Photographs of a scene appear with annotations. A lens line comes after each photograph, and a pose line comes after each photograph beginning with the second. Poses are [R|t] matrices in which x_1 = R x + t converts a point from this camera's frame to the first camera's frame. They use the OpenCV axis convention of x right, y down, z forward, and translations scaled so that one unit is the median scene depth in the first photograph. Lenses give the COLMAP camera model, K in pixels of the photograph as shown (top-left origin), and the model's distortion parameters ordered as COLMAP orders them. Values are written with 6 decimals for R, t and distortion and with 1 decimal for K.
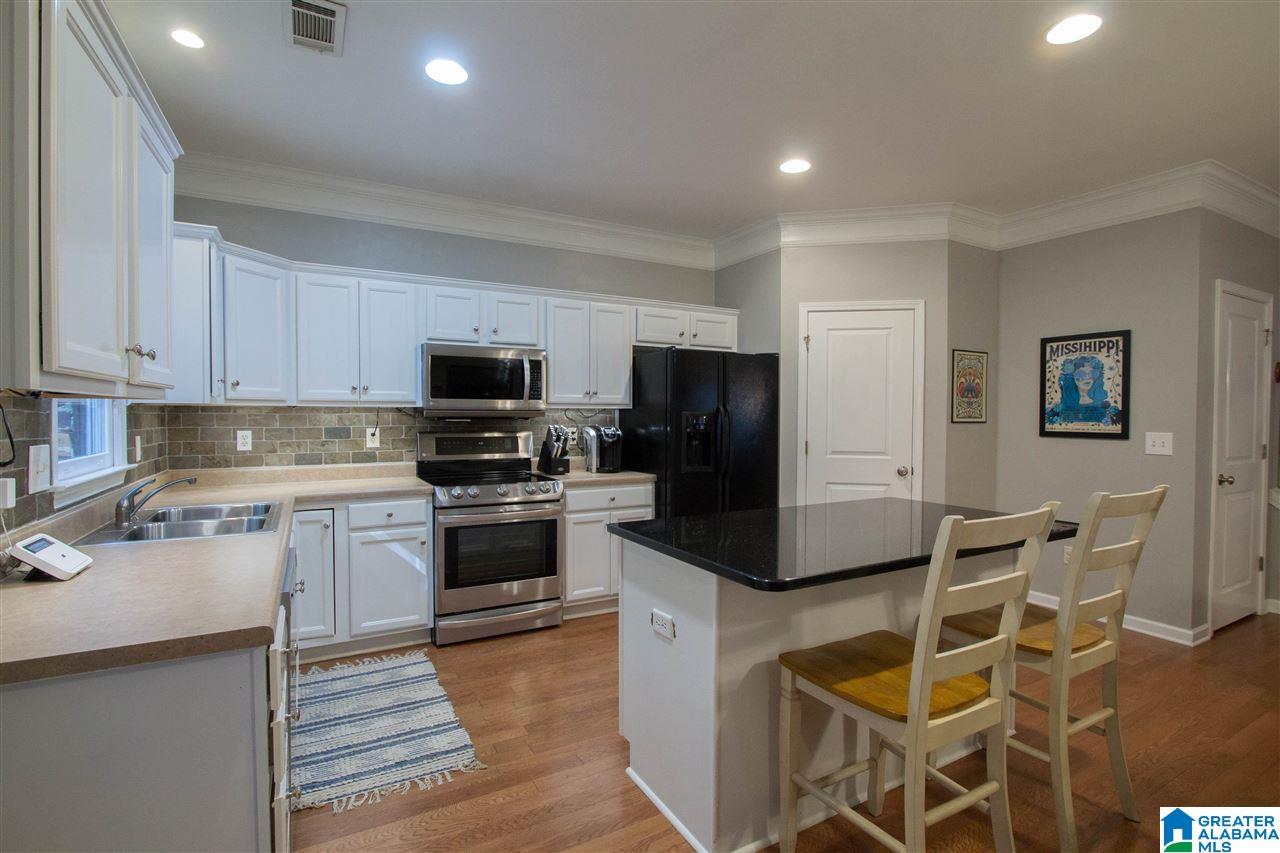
lens RADIAL K [[602.4, 0, 644.9], [0, 602.4, 424.2], [0, 0, 1]] dist [-0.016512, 0.000564]
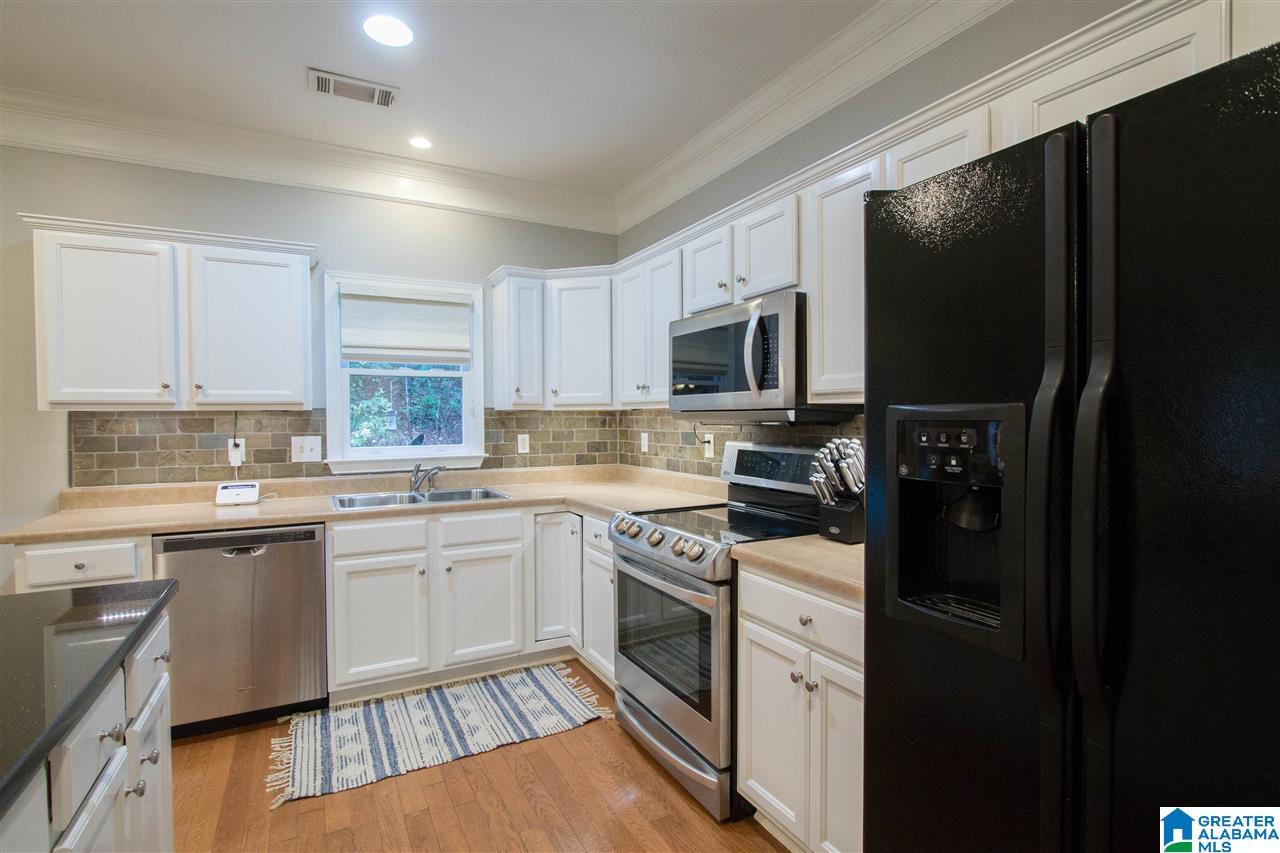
lens RADIAL K [[602.4, 0, 641.0], [0, 602.4, 429.2], [0, 0, 1]] dist [-0.016512, 0.000564]
pose [[0.005456, 0.017293, -0.999836, 0.233426], [-0.015568, 0.999731, 0.017207, -0.008229], [0.999864, 0.015472, 0.005724, 0.579099]]
